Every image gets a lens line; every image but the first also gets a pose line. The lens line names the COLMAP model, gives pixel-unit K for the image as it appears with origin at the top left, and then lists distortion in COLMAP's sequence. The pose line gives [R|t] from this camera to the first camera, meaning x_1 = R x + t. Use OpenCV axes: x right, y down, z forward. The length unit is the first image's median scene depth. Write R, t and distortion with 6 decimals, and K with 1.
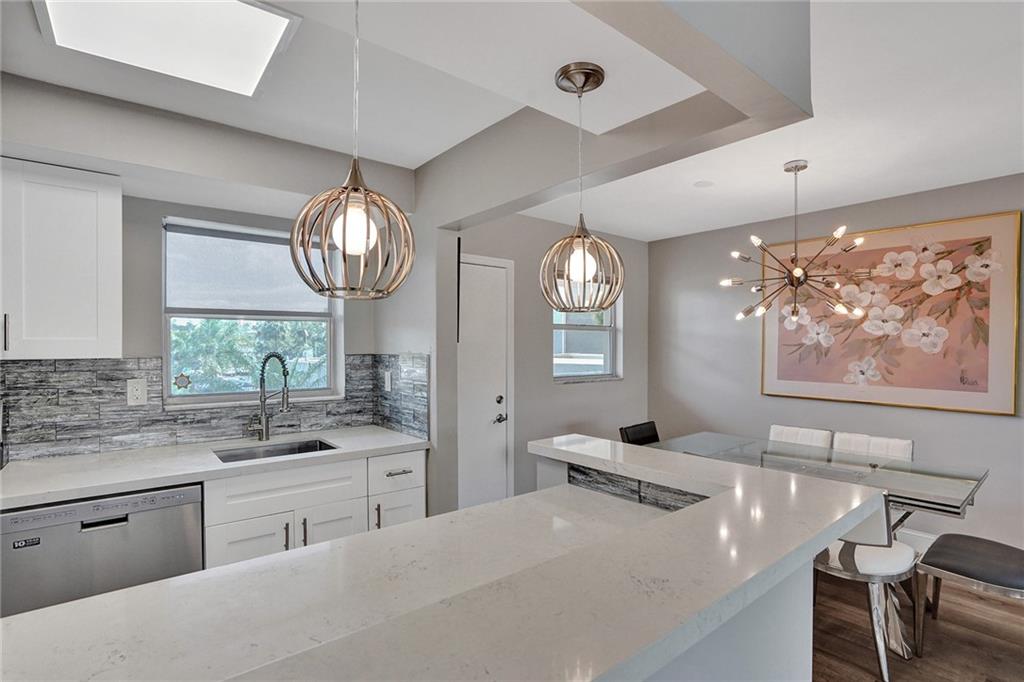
lens RADIAL K [[494.2, 0, 513.2], [0, 494.2, 350.4], [0, 0, 1]] dist [-0.049054, 0.018597]
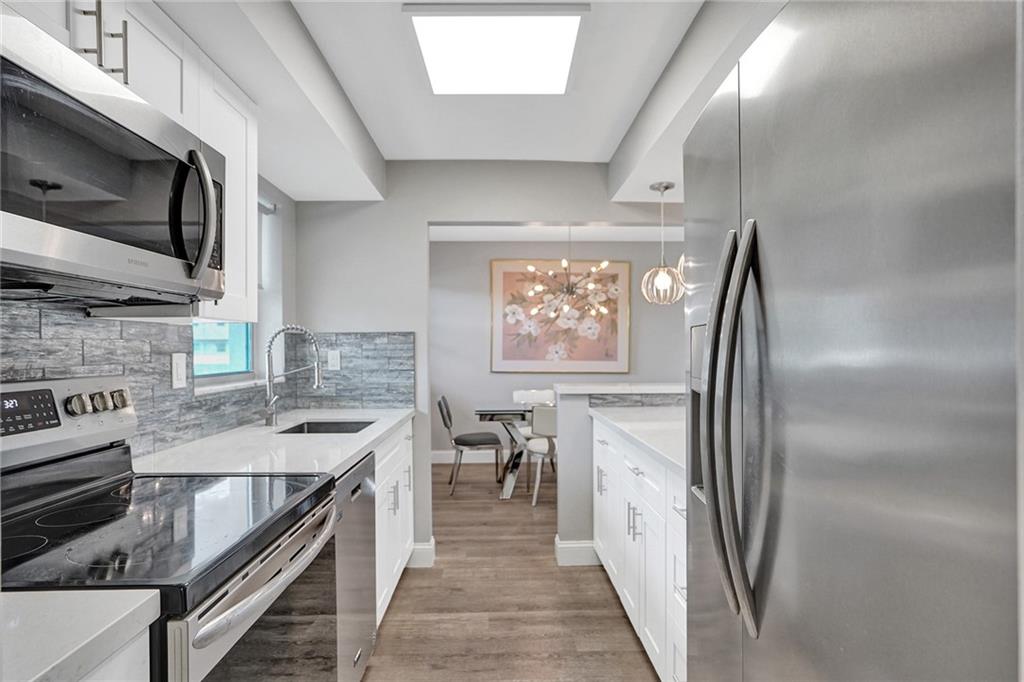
lens RADIAL K [[558.4, 0, 512.0], [0, 558.4, 348.6], [0, 0, 1]] dist [-0.051109, 0.038010]
pose [[0.611383, -0.002819, 0.791330, -0.880157], [0.011329, 0.999922, -0.005190, 0.047607], [-0.791254, 0.012138, 0.611368, 0.044484]]
